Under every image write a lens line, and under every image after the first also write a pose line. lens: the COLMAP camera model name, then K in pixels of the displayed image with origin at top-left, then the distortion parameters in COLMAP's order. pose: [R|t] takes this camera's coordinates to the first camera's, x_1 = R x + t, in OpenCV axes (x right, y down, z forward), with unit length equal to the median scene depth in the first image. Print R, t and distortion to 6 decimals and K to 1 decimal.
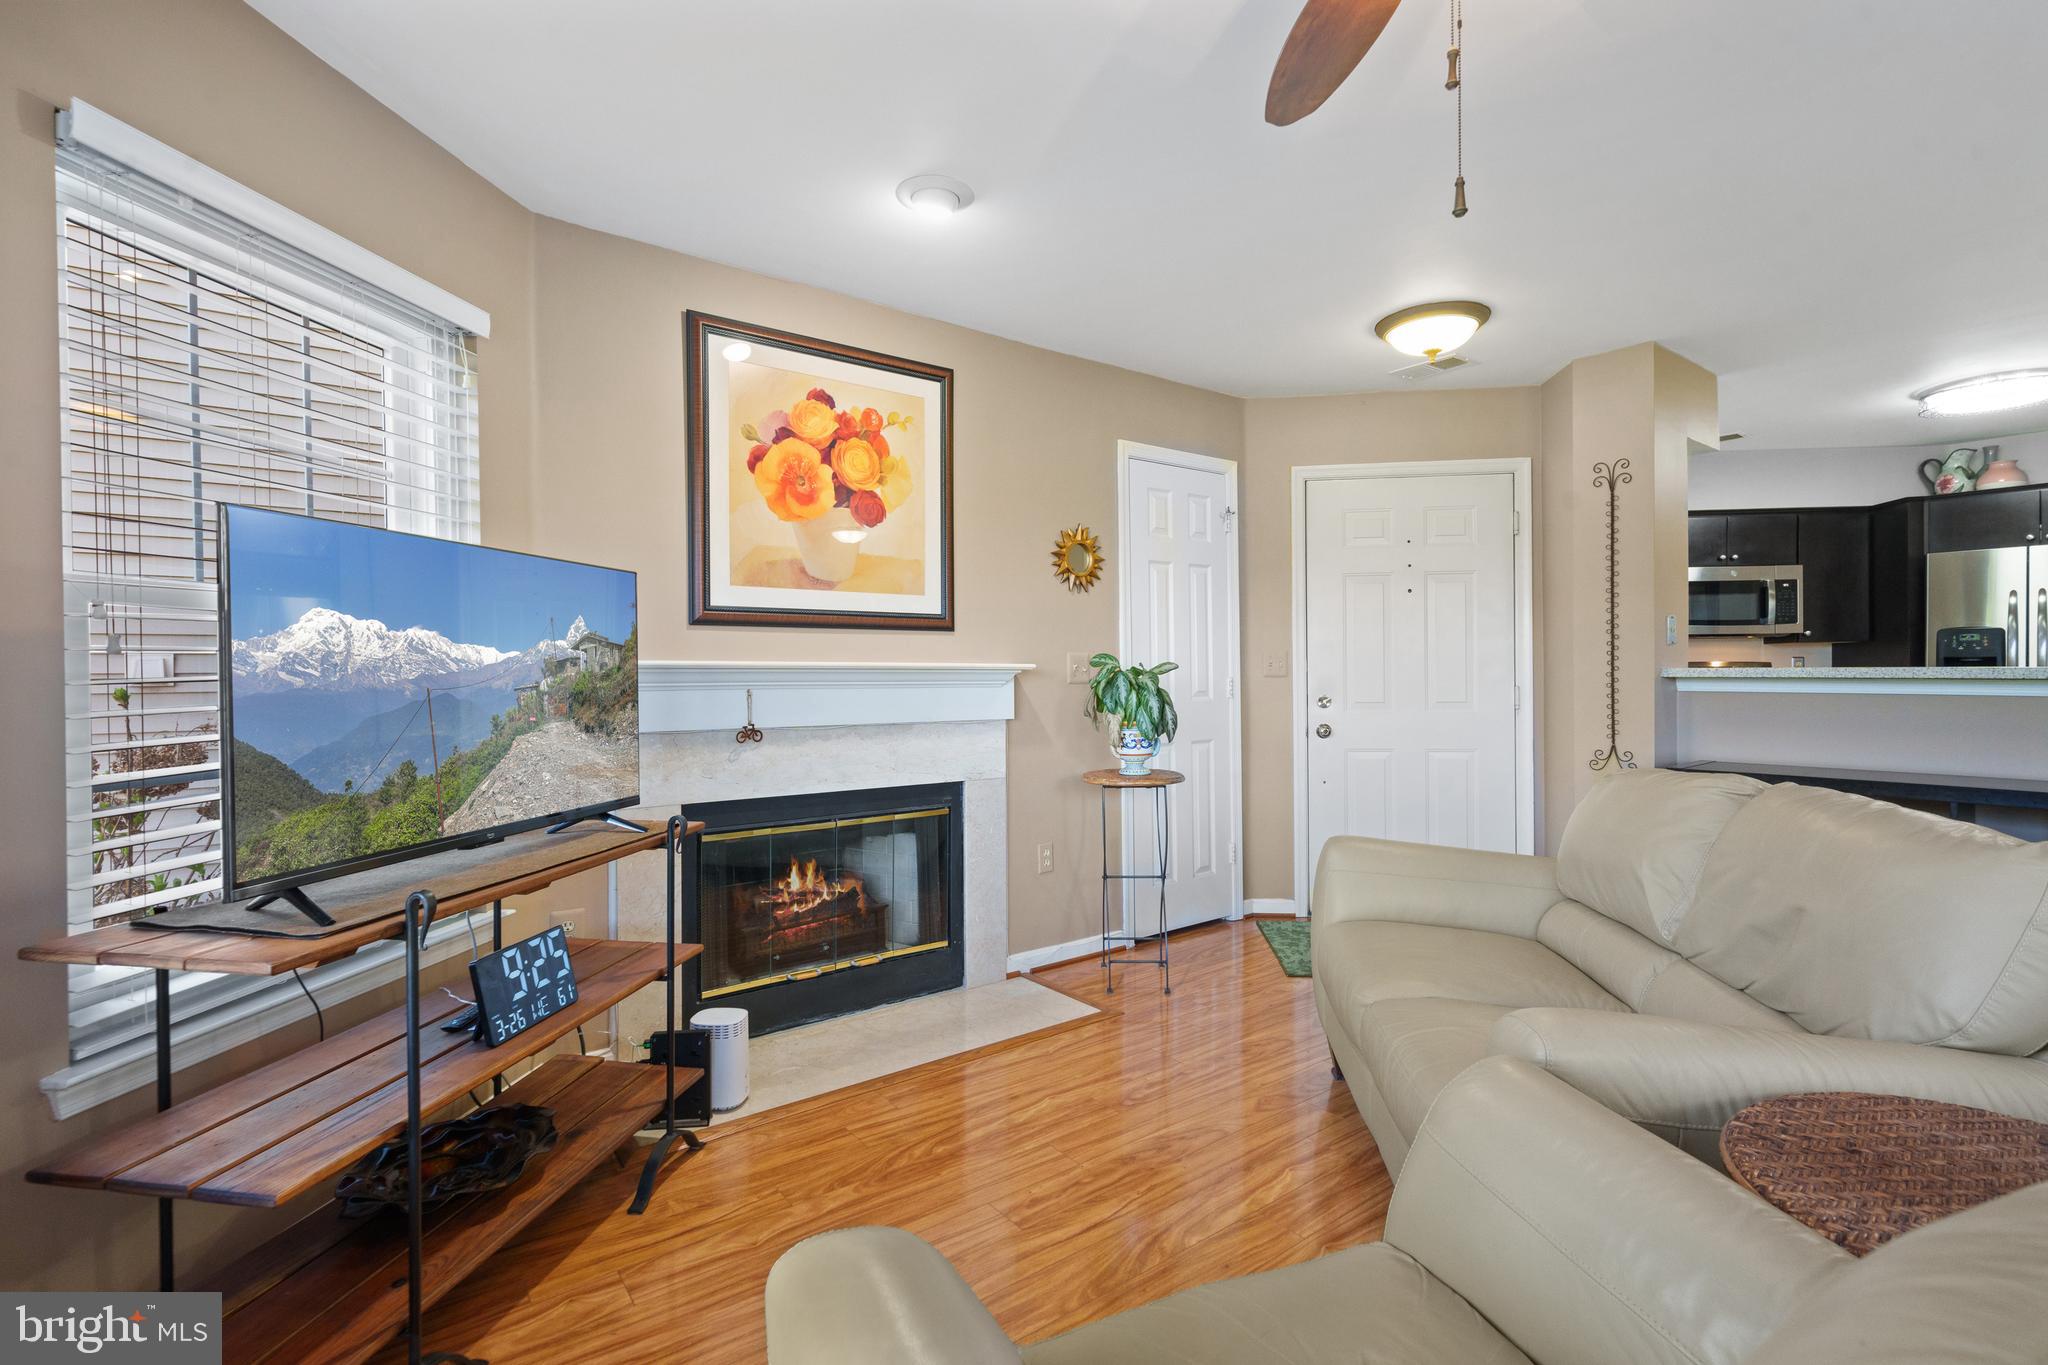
lens RADIAL K [[927.7, 0, 1025.2], [0, 927.7, 672.7], [0, 0, 1]] dist [-0.001353, 0.000647]
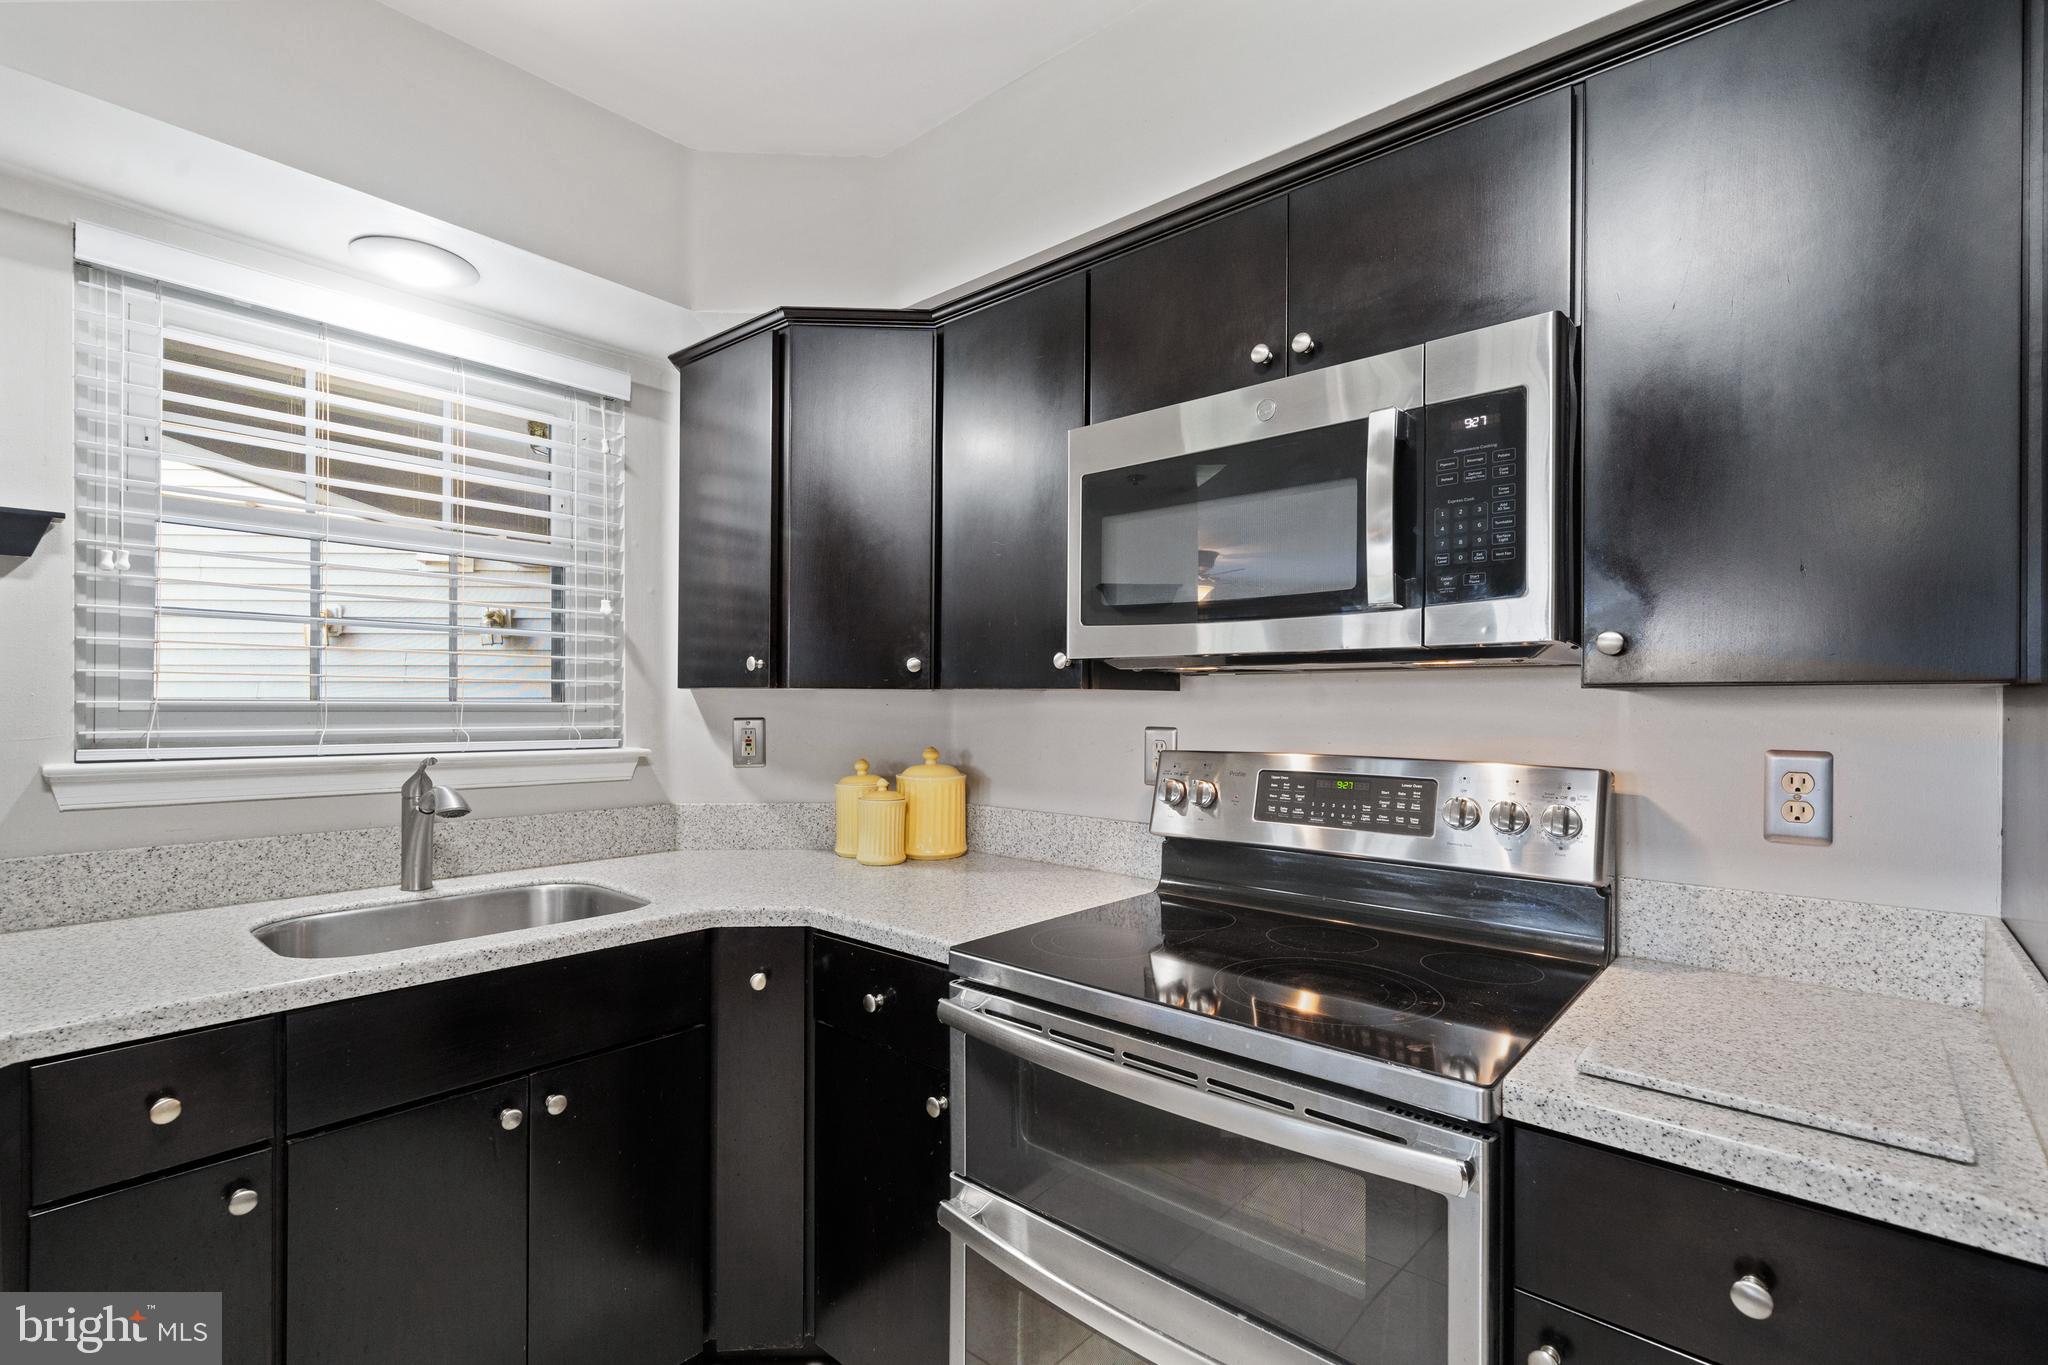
lens RADIAL K [[927.7, 0, 1018.9], [0, 927.7, 708.5], [0, 0, 1]] dist [-0.001353, 0.000647]
pose [[0.831947, 0.012742, -0.554708, 1.406049], [-0.011680, 0.999917, 0.005453, -0.046271], [0.554732, 0.001943, 0.832027, 1.257371]]
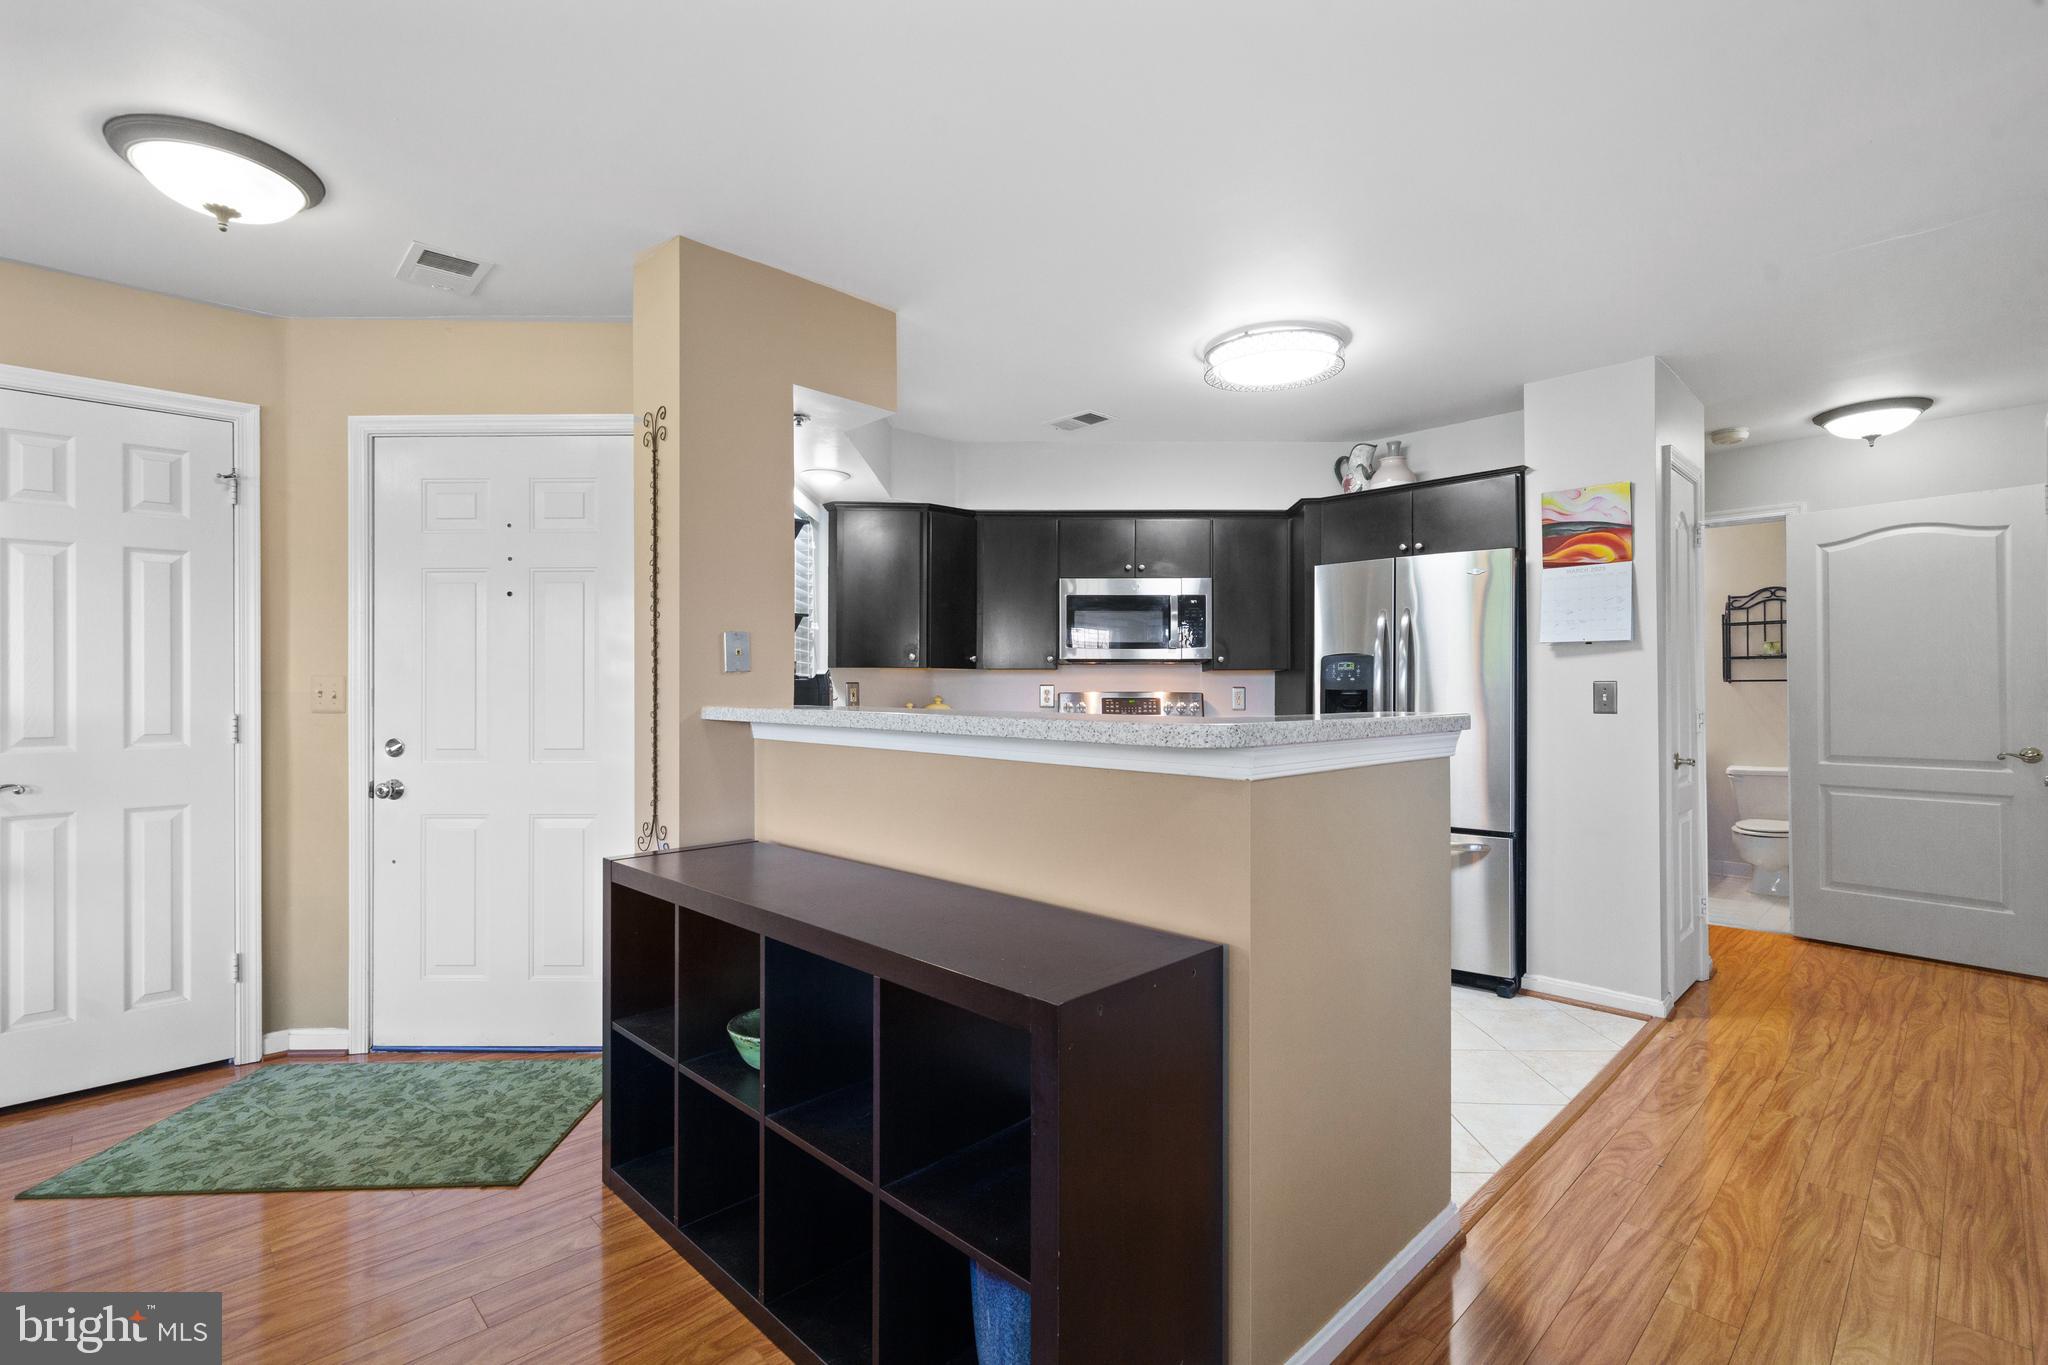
lens RADIAL K [[927.7, 0, 1022.2], [0, 927.7, 684.8], [0, 0, 1]] dist [-0.001353, 0.000647]
pose [[0.992611, 0.007244, 0.121120, 0.933624], [-0.006257, 0.999944, -0.008534, -0.018806], [-0.121175, 0.007713, 0.992601, 0.311836]]
